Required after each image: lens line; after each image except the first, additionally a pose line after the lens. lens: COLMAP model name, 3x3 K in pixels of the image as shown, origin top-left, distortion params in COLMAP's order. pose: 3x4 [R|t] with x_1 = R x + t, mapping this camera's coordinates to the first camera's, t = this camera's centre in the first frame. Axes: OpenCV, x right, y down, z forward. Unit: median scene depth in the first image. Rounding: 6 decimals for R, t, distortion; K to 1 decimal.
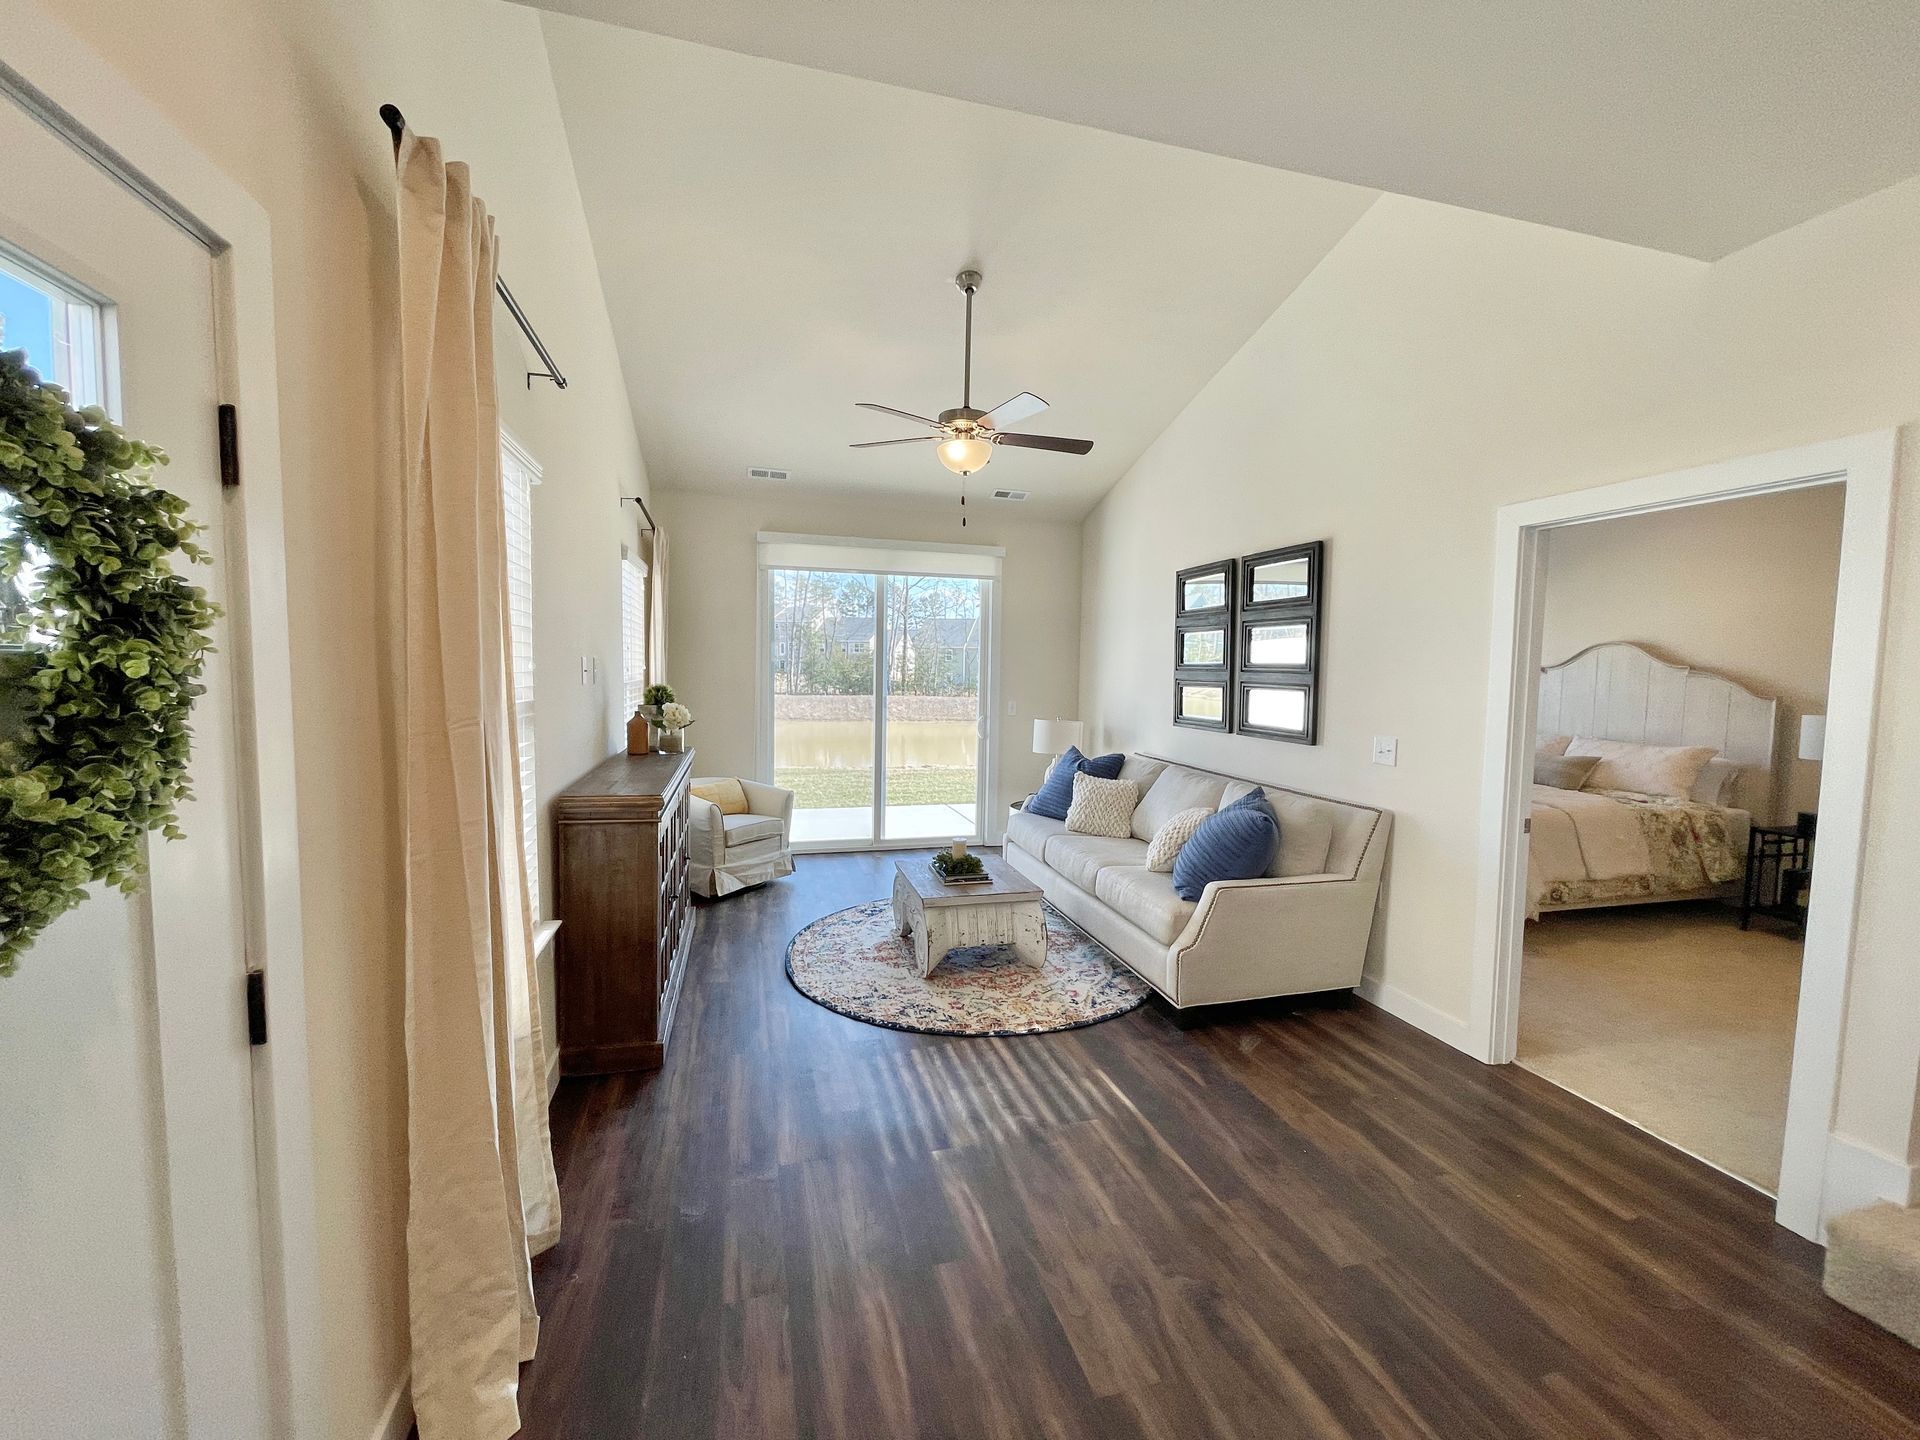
lens RADIAL K [[773.6, 0, 954.6], [0, 773.6, 717.4], [0, 0, 1]] dist [-0.002627, -0.001034]
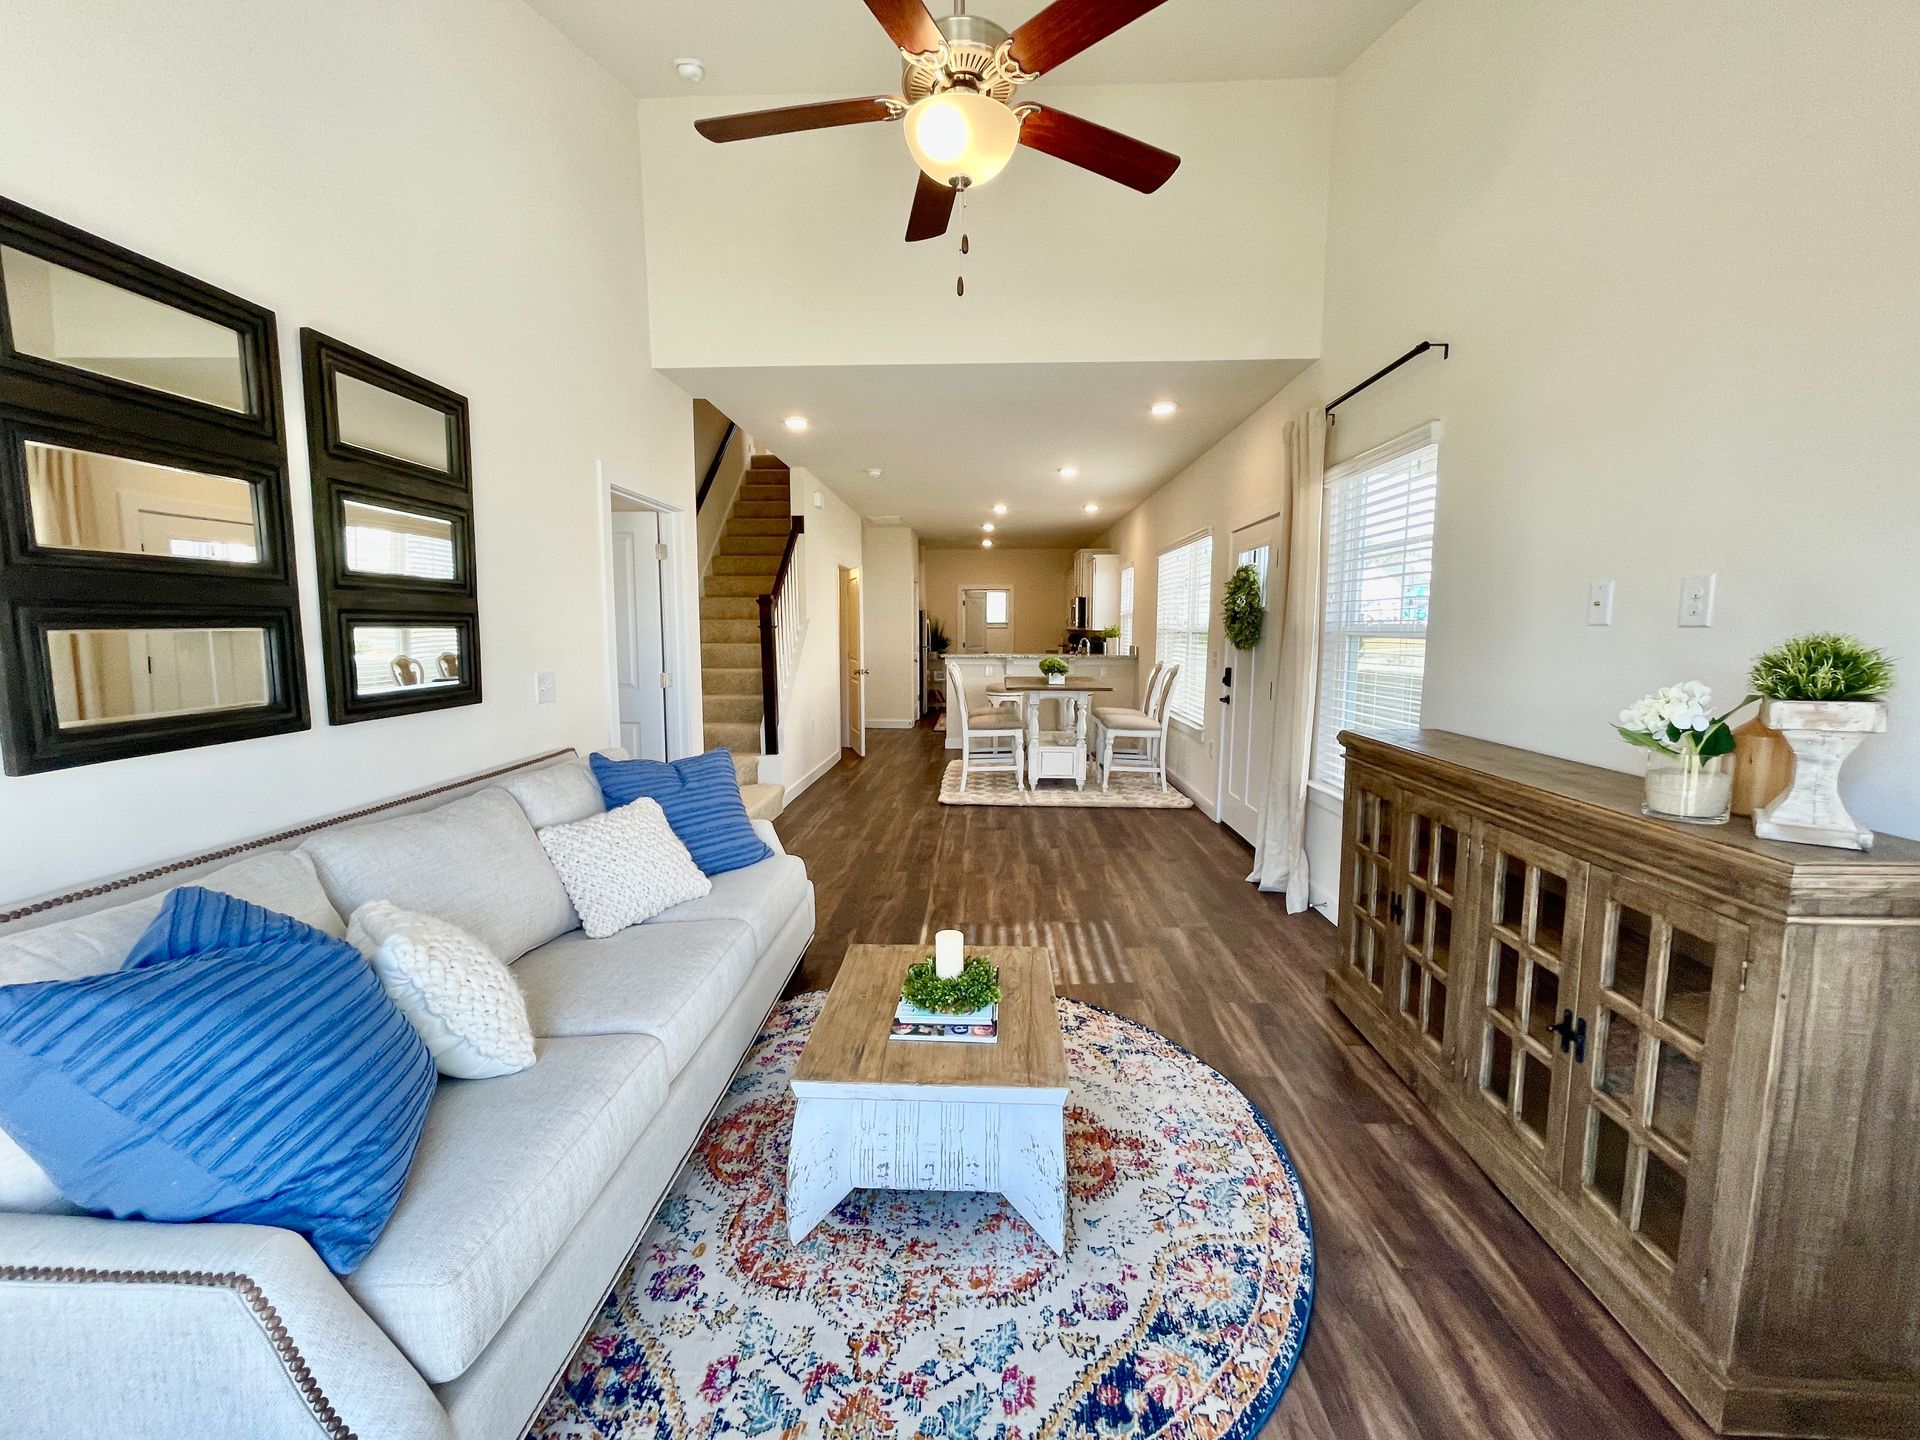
lens RADIAL K [[773.6, 0, 955.4], [0, 773.6, 718.8], [0, 0, 1]] dist [-0.002627, -0.001034]
pose [[-0.952367, -0.052601, 0.300382, -0.143734], [0.004986, 0.982194, 0.187803, -0.074794], [-0.304912, 0.180356, -0.935147, 1.487183]]
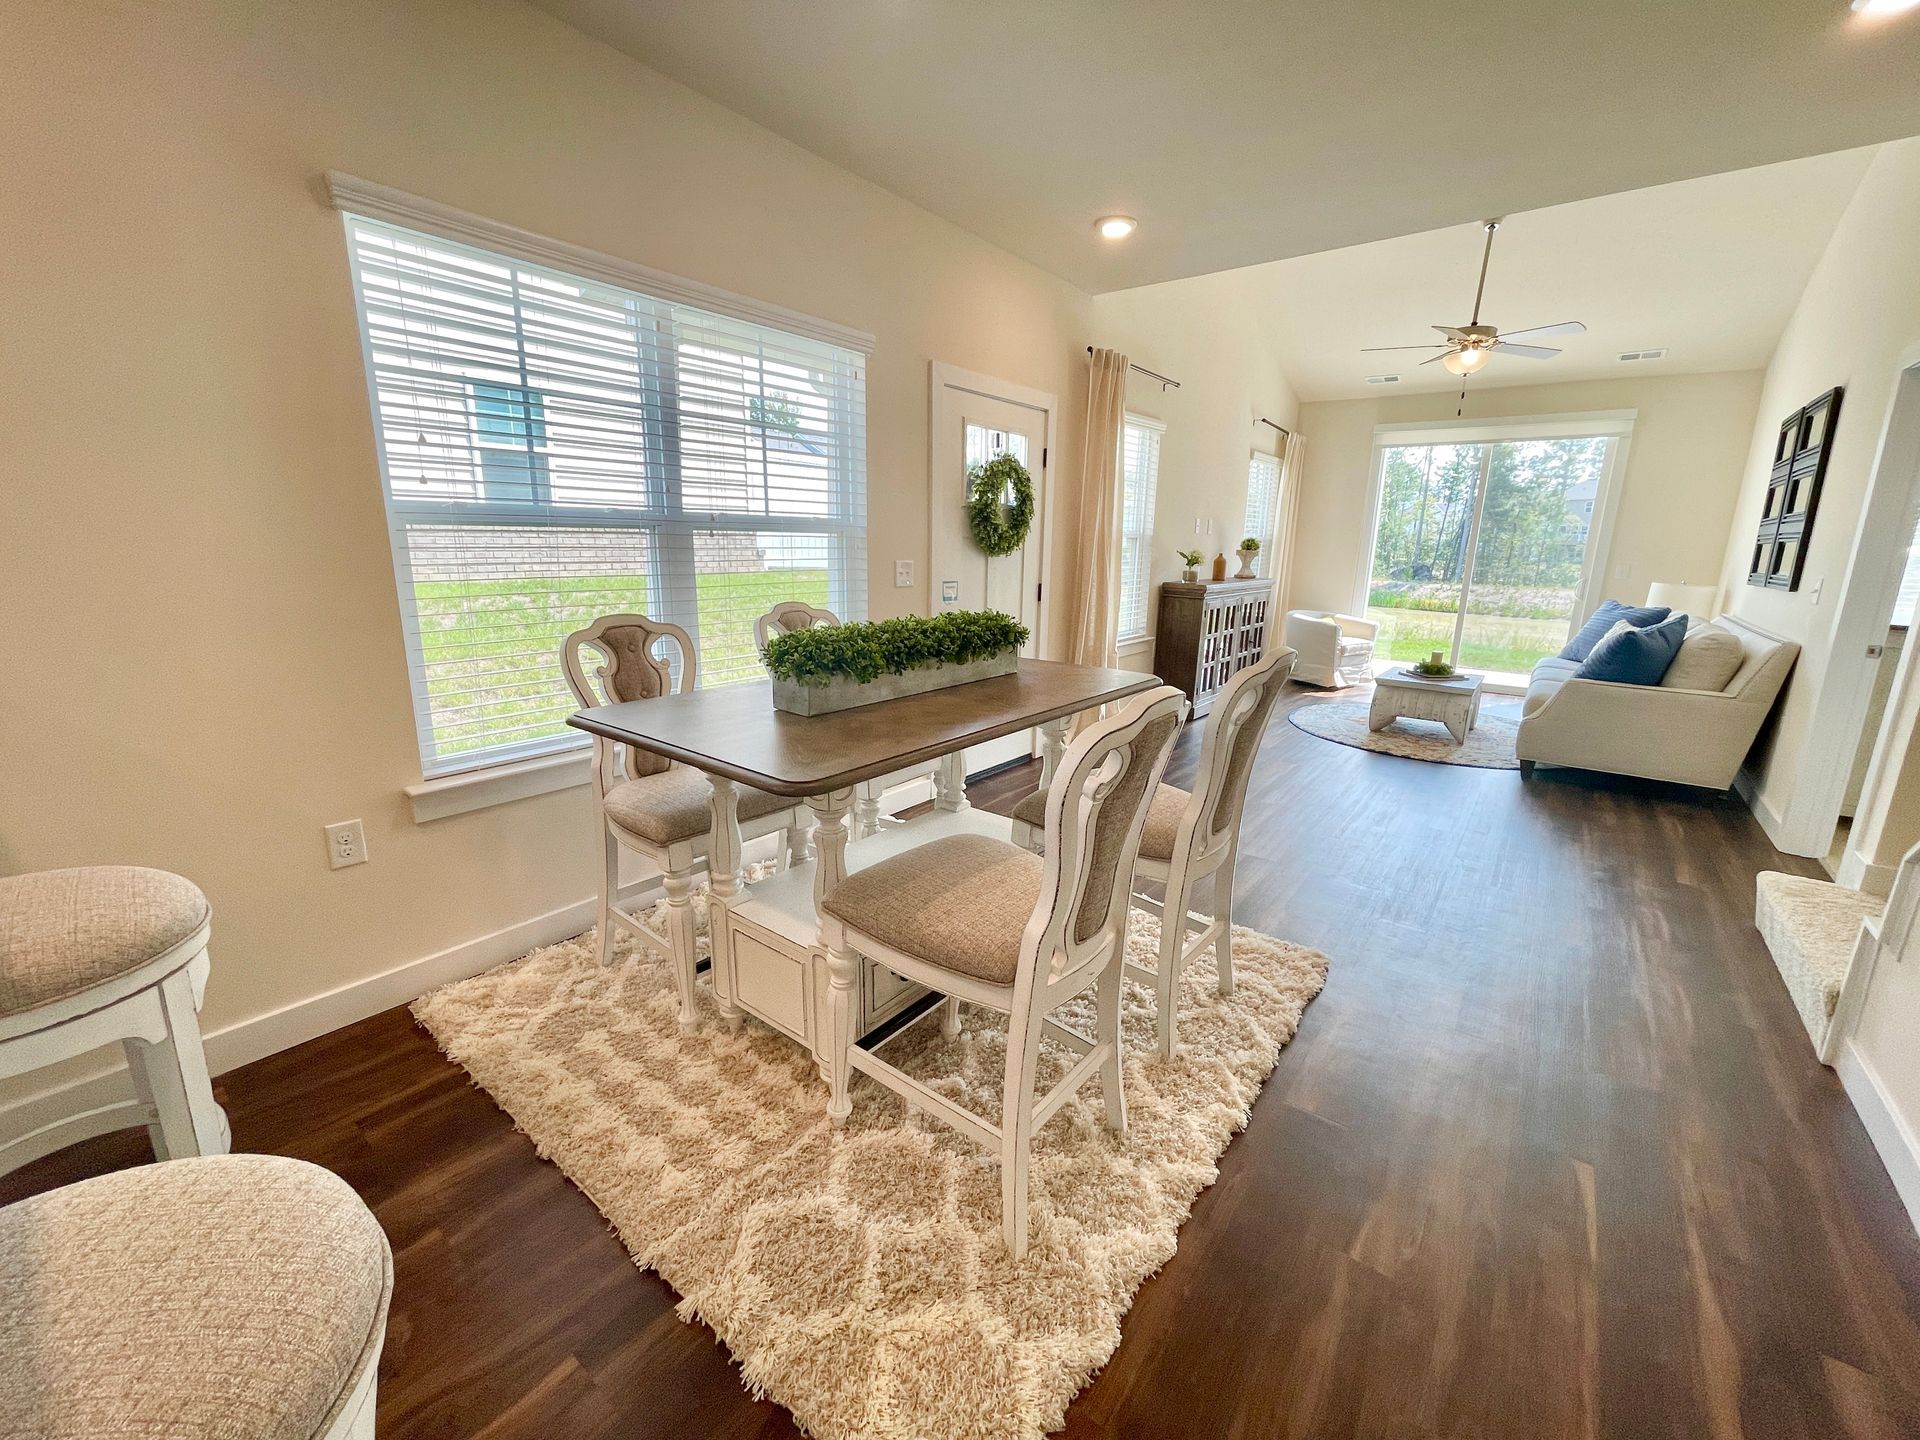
lens RADIAL K [[773.6, 0, 953.7], [0, 773.6, 720.6], [0, 0, 1]] dist [-0.002627, -0.001034]
pose [[0.593380, 0.176435, -0.785347, 0.628472], [-0.061545, 0.982770, 0.174287, 0.095786], [0.802566, -0.055085, 0.594015, -0.537422]]
